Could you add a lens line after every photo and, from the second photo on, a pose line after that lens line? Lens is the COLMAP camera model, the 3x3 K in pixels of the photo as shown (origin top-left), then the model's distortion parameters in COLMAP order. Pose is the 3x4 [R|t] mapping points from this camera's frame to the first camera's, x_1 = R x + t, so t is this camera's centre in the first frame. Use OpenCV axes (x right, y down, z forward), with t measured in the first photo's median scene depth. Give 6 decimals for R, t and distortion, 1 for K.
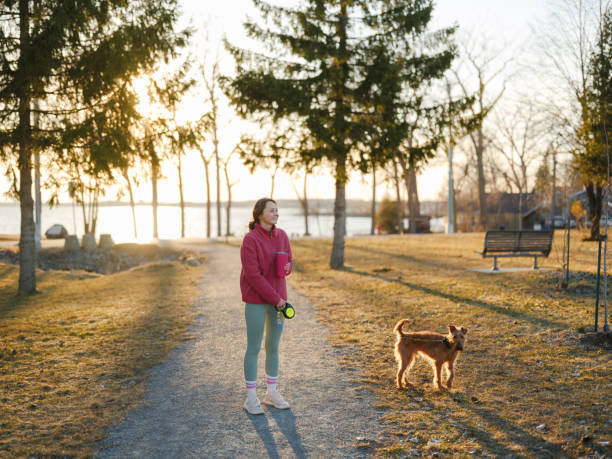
lens RADIAL K [[774.8, 0, 306.0], [0, 774.8, 229.5], [0, 0, 1]] dist [0.005728, -0.015380]
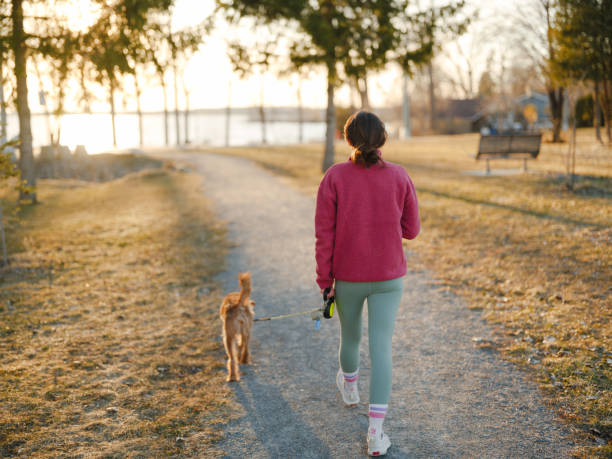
lens RADIAL K [[747.9, 0, 306.0], [0, 747.9, 229.5], [0, 0, 1]] dist [0.011827, -0.015430]
pose [[0.997600, -0.021512, 0.065806, -0.054537], [0.013199, 0.992163, 0.124251, 0.000191], [-0.067964, -0.123084, 0.990066, 0.014537]]
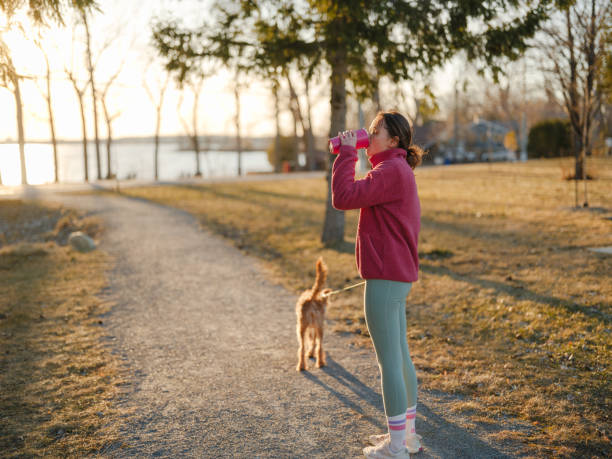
lens RADIAL K [[774.8, 0, 306.0], [0, 774.8, 229.5], [0, 0, 1]] dist [0.005728, -0.015380]
pose [[0.987994, -0.029693, 0.151613, -0.067745], [0.017039, 0.996313, 0.084087, -0.012311], [-0.153551, -0.080494, 0.984857, 0.405512]]
